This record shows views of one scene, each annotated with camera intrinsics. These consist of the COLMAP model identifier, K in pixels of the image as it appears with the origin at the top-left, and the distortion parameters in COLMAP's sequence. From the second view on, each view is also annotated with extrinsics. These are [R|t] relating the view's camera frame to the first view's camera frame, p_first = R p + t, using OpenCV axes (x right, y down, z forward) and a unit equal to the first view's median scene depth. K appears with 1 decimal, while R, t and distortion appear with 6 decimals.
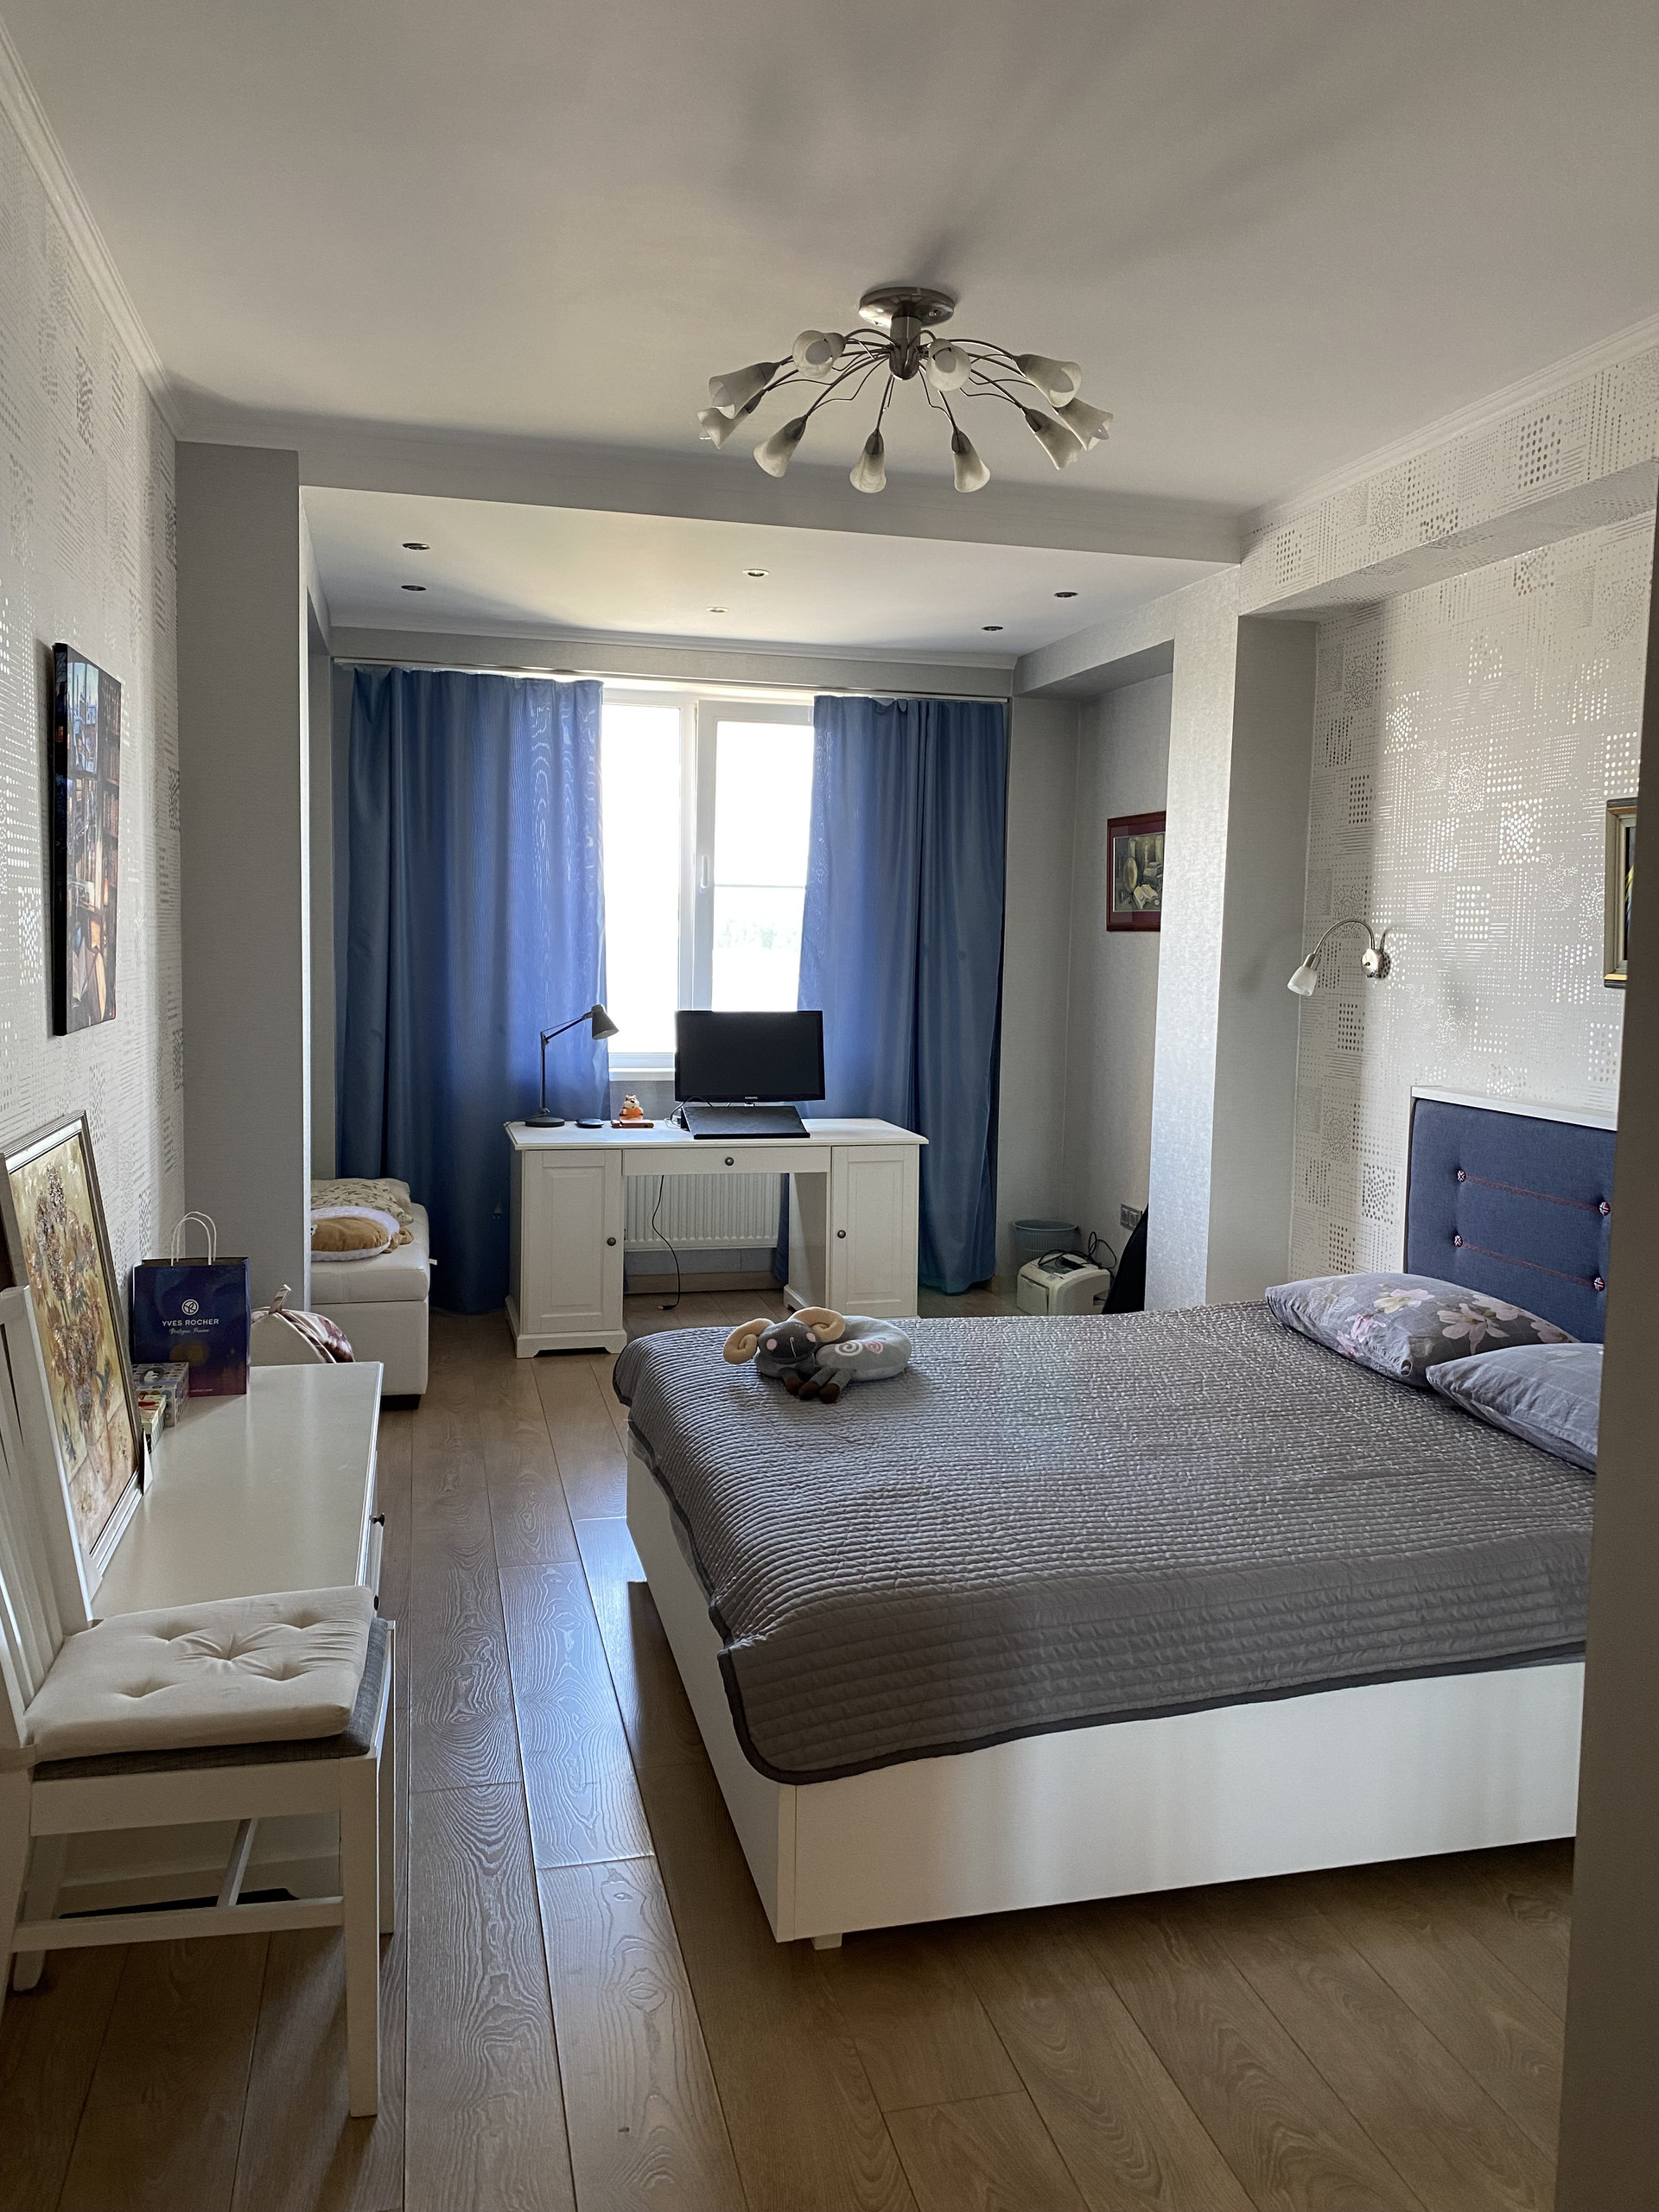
lens RADIAL K [[1684.8, 0, 829.5], [0, 1684.8, 1106.0], [0, 0, 1]] dist [0.120044, -0.188984]
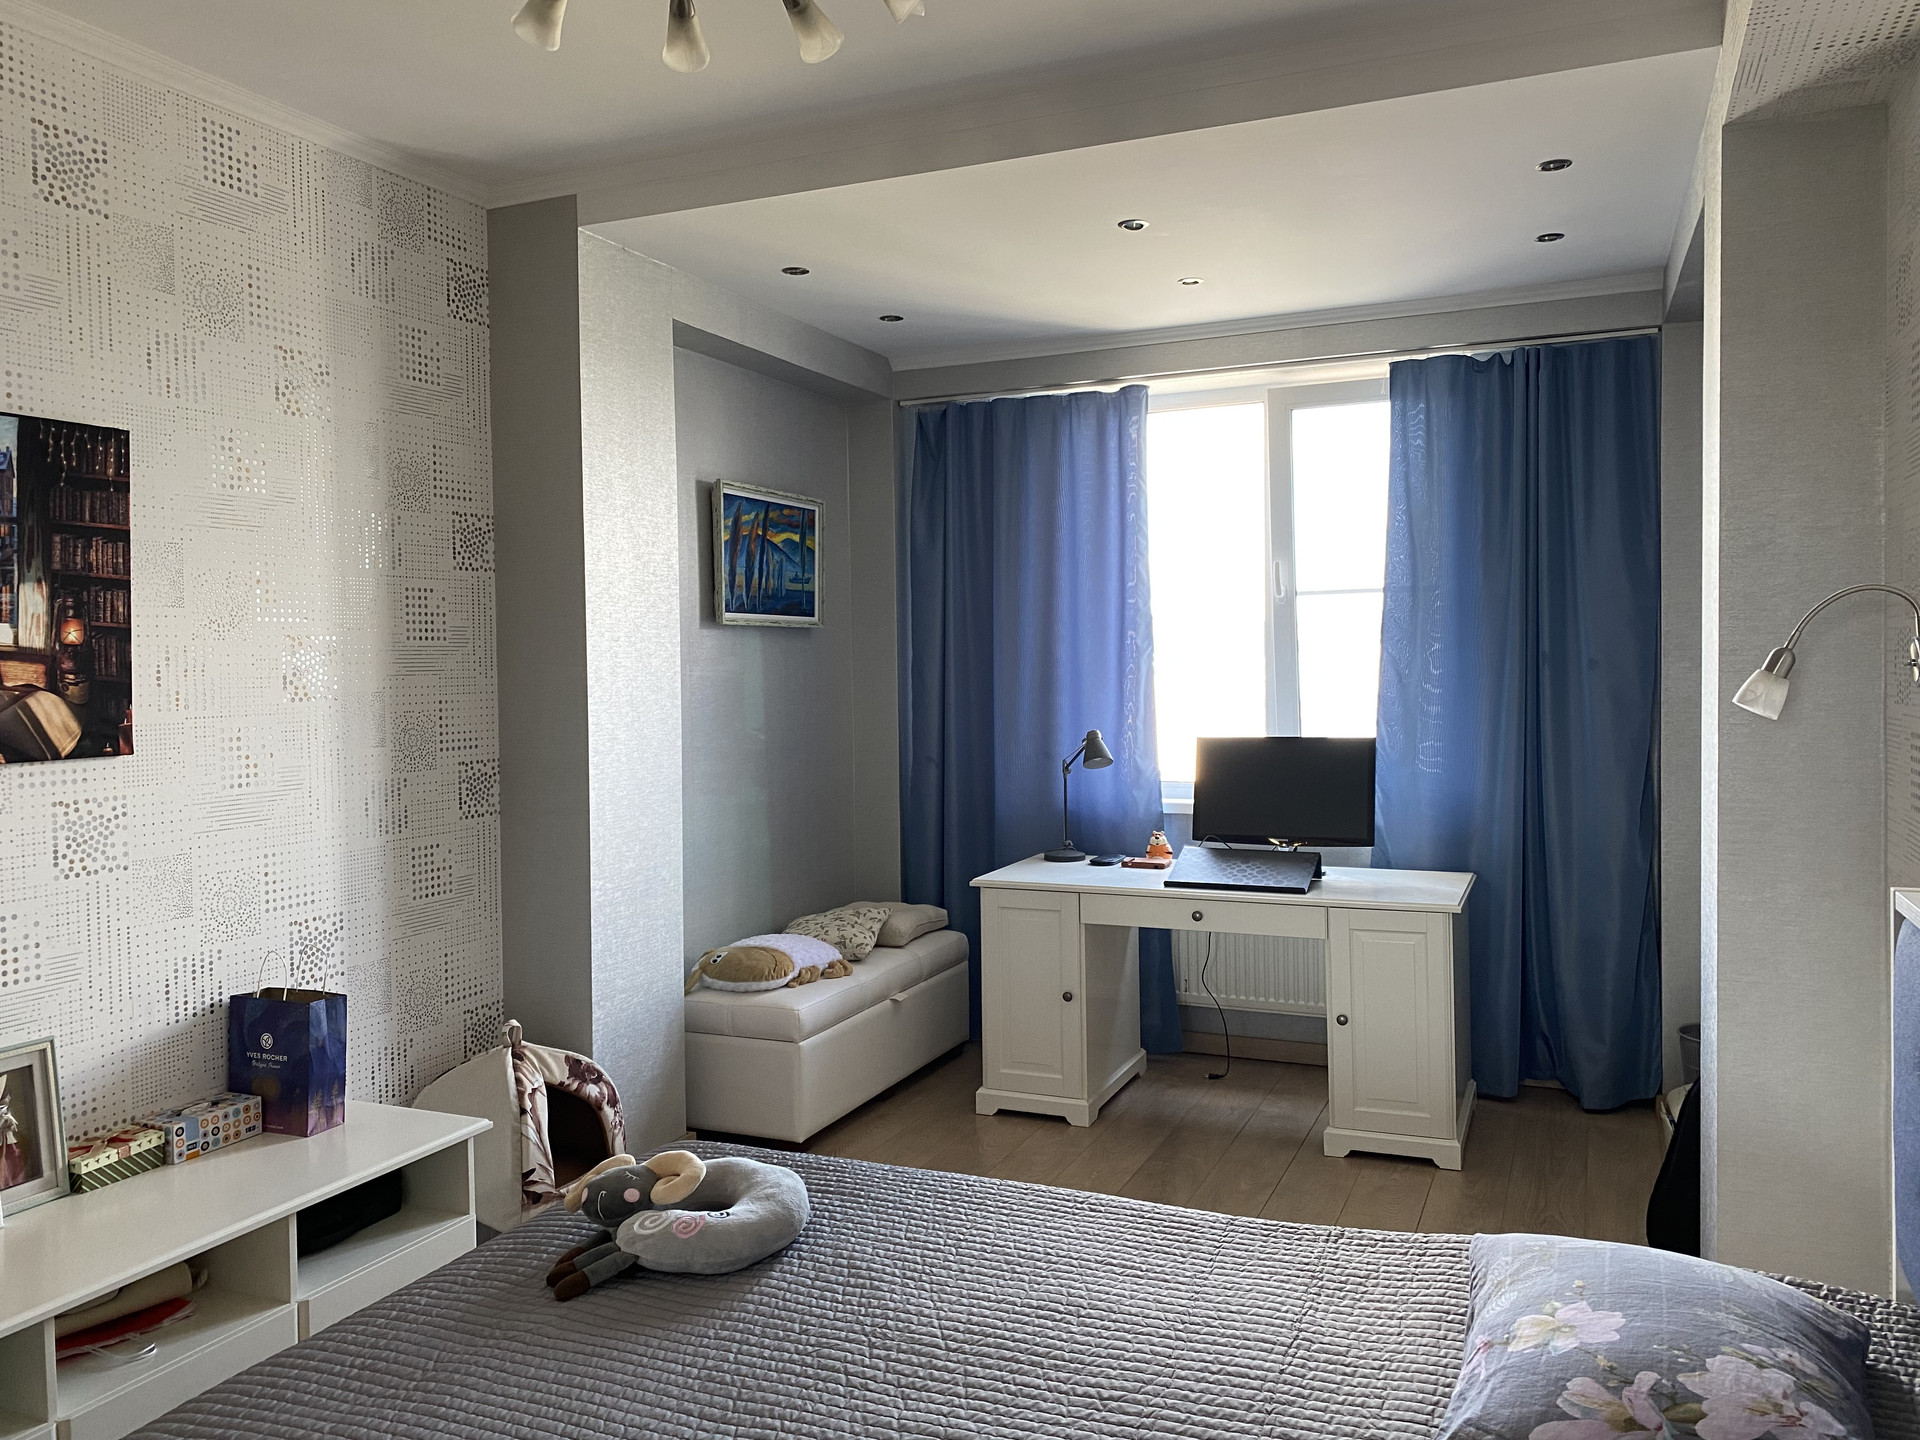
lens RADIAL K [[1462.4, 0, 960.7], [0, 1462.4, 706.0], [0, 0, 1]] dist [0.120044, -0.188984]
pose [[0.794102, -0.011282, -0.607680, 0.275937], [-0.032884, 0.997566, -0.061493, -0.021457], [0.606894, 0.068814, 0.791798, 0.313346]]
